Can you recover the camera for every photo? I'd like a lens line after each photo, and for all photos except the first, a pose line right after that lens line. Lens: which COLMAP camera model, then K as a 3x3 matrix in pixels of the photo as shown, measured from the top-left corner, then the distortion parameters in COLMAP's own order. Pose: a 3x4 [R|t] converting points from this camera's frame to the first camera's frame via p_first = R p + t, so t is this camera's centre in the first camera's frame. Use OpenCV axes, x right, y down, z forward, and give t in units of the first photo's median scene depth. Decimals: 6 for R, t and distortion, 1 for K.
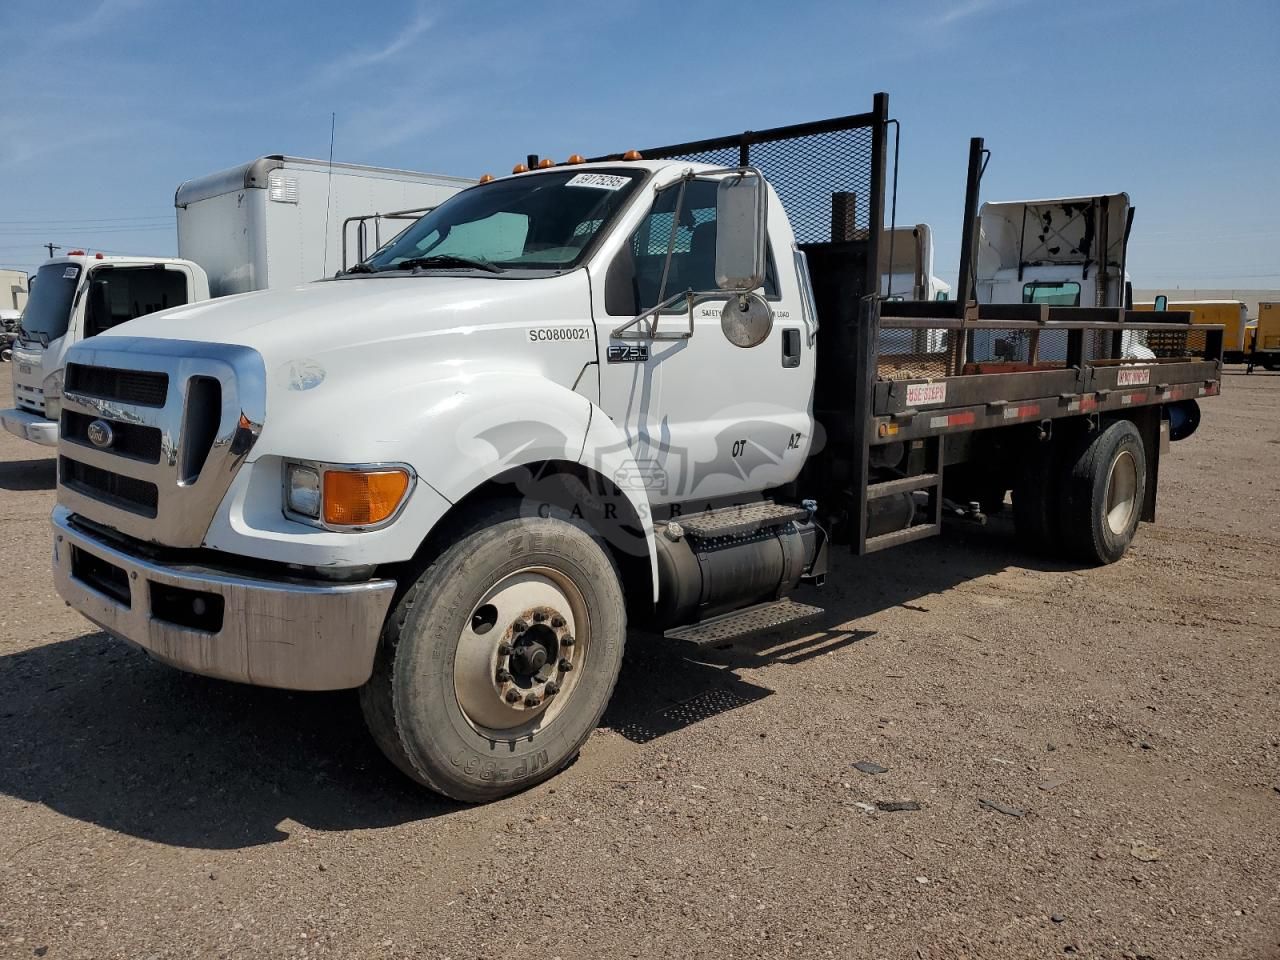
lens RADIAL K [[1009.7, 0, 638.0], [0, 1009.7, 476.8], [0, 0, 1]] dist [-0.008362, -0.007492]
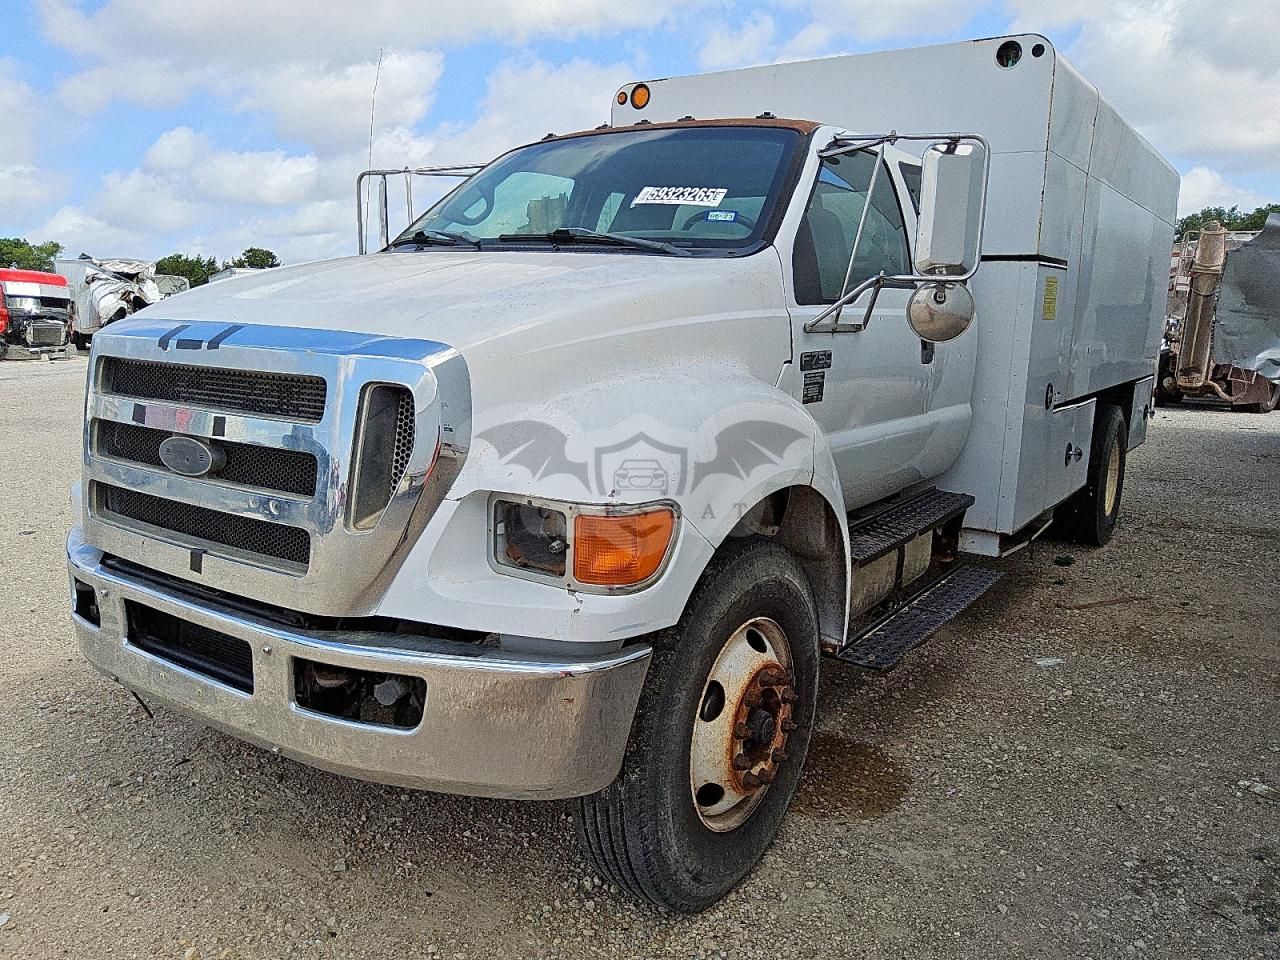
lens RADIAL K [[1009.7, 0, 638.0], [0, 1009.7, 481.6], [0, 0, 1]] dist [-0.008362, -0.007492]
pose [[0.982363, -0.011332, 0.186643, -0.367695], [0.005240, 0.999438, 0.033102, -0.047921], [-0.186913, -0.031541, 0.981870, 0.226578]]
